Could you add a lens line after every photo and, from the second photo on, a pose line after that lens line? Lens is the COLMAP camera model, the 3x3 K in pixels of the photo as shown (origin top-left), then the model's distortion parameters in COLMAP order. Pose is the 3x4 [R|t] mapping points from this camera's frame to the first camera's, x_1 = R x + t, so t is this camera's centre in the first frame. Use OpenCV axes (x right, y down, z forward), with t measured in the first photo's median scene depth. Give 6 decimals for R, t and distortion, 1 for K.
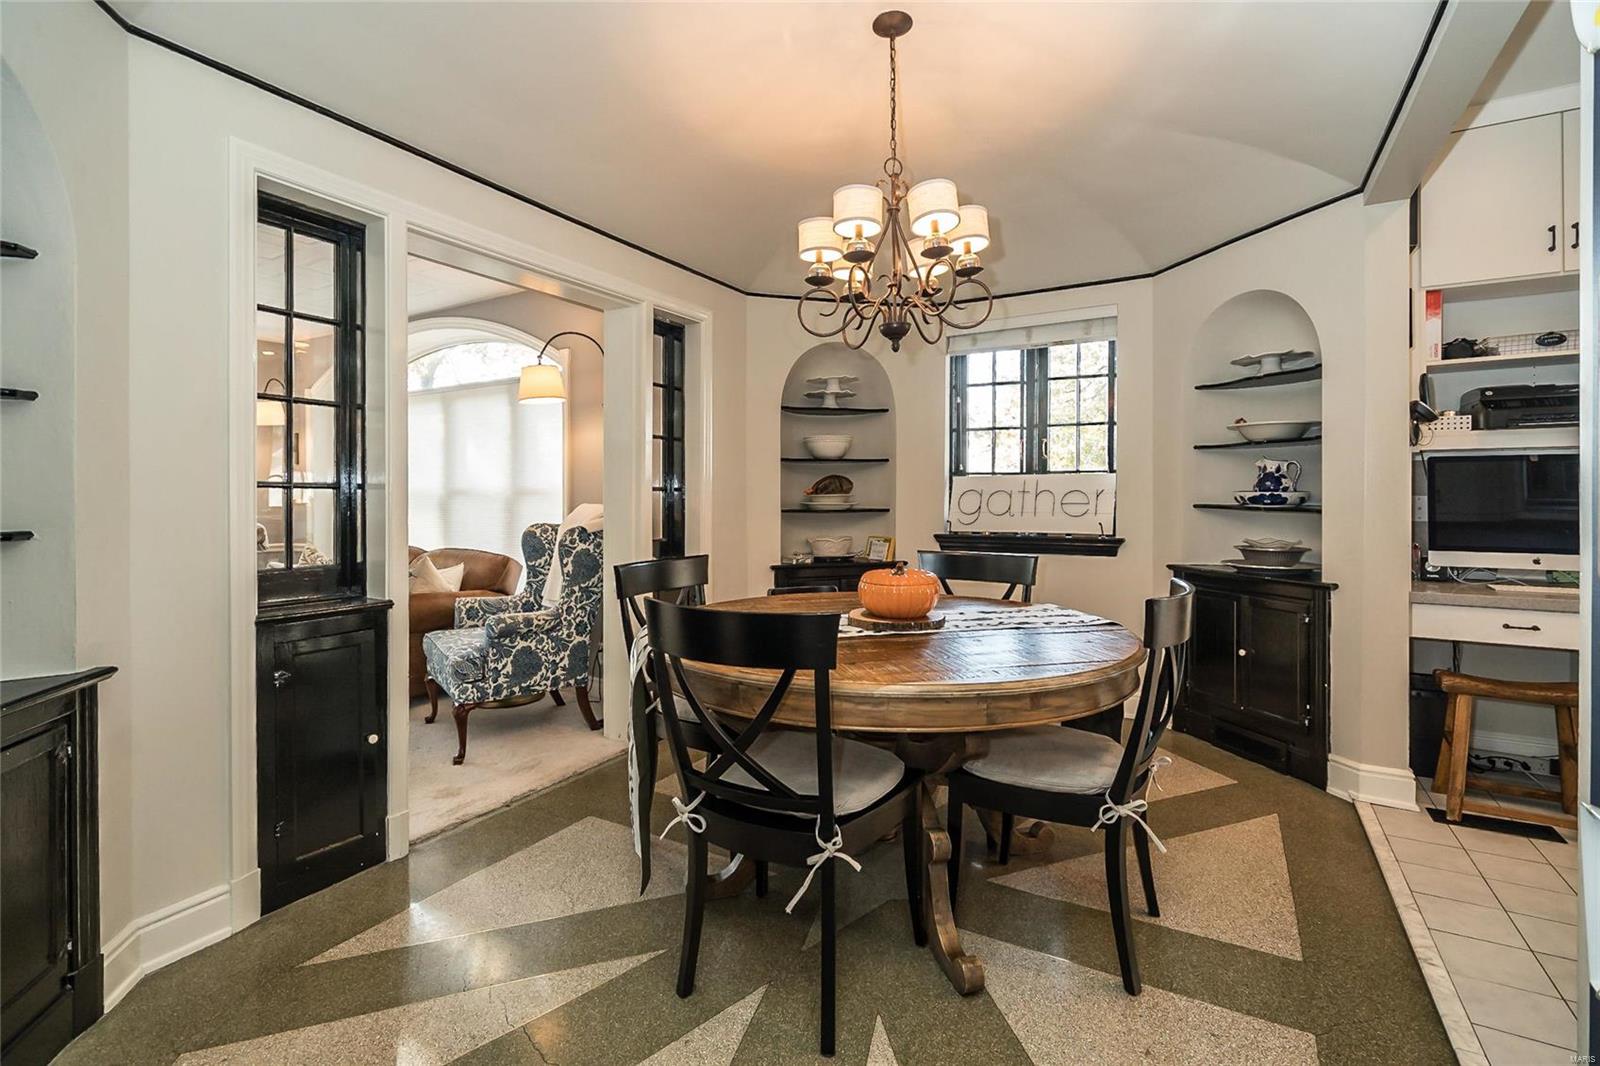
lens RADIAL K [[729.7, 0, 804.6], [0, 729.7, 499.3], [0, 0, 1]] dist [-0.005823, 0.001501]
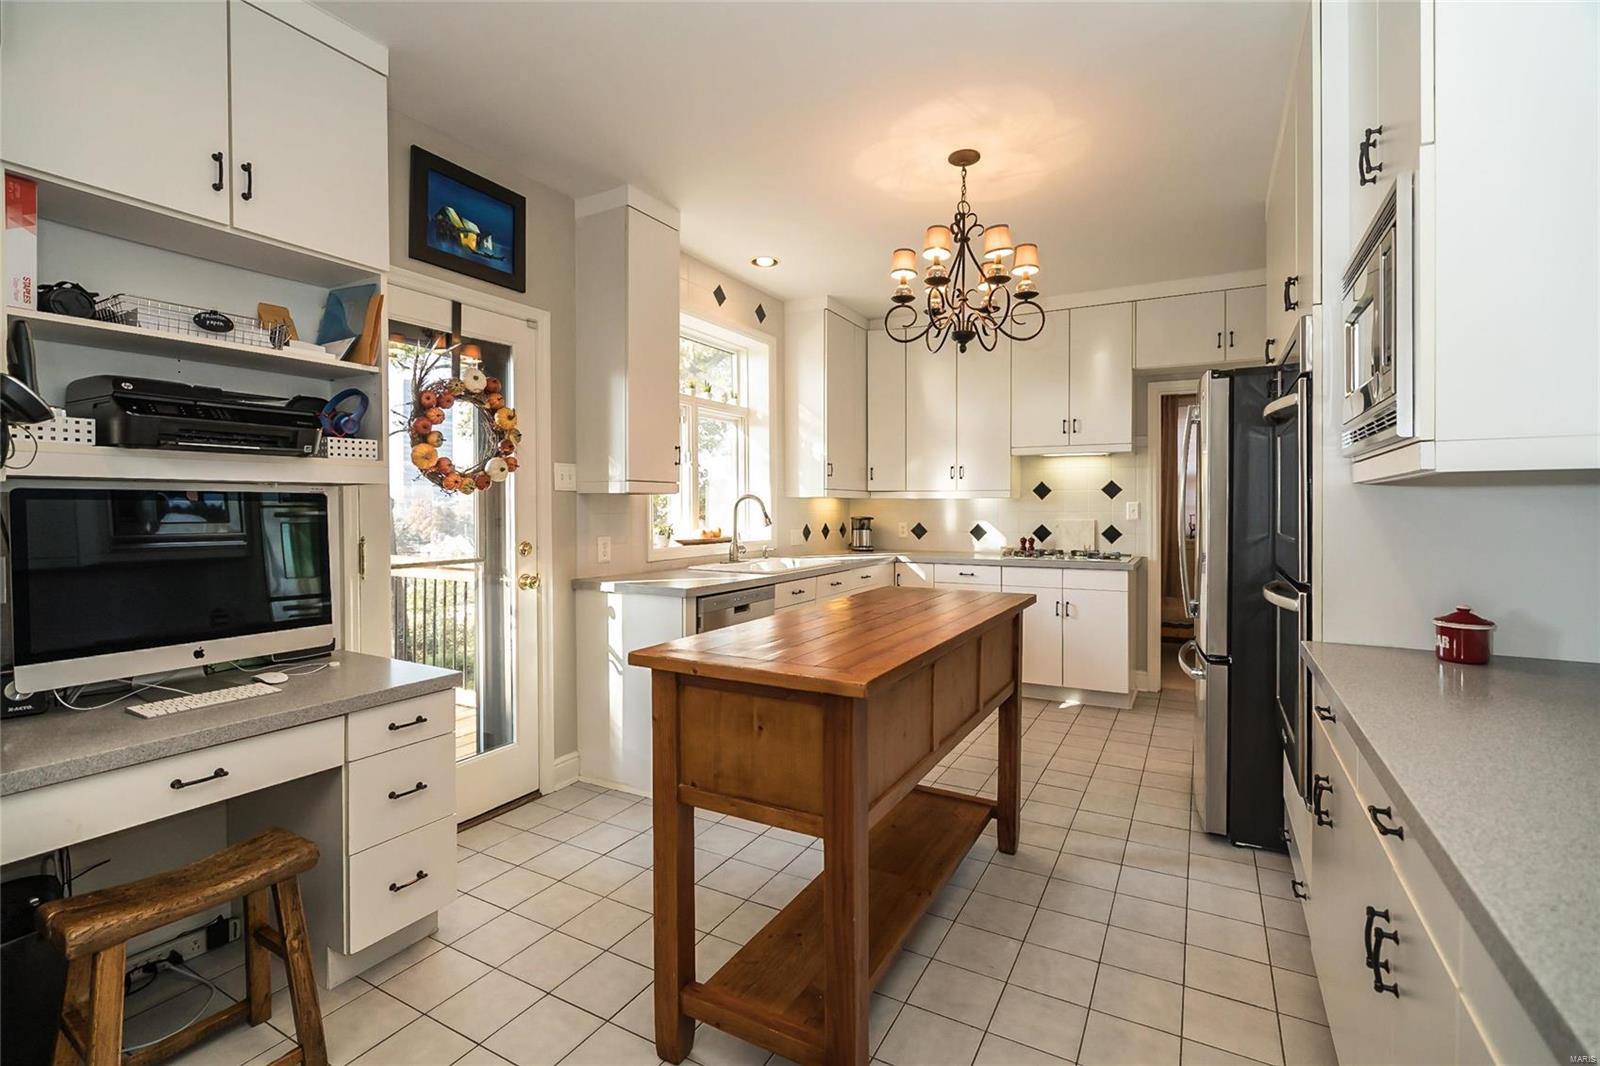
lens RADIAL K [[729.7, 0, 810.7], [0, 729.7, 509.8], [0, 0, 1]] dist [-0.005823, 0.001501]
pose [[-0.036098, 0.003621, 0.999342, 0.285993], [0.008369, 0.999959, -0.003321, -0.033018], [-0.999313, 0.008243, -0.036127, 0.404598]]
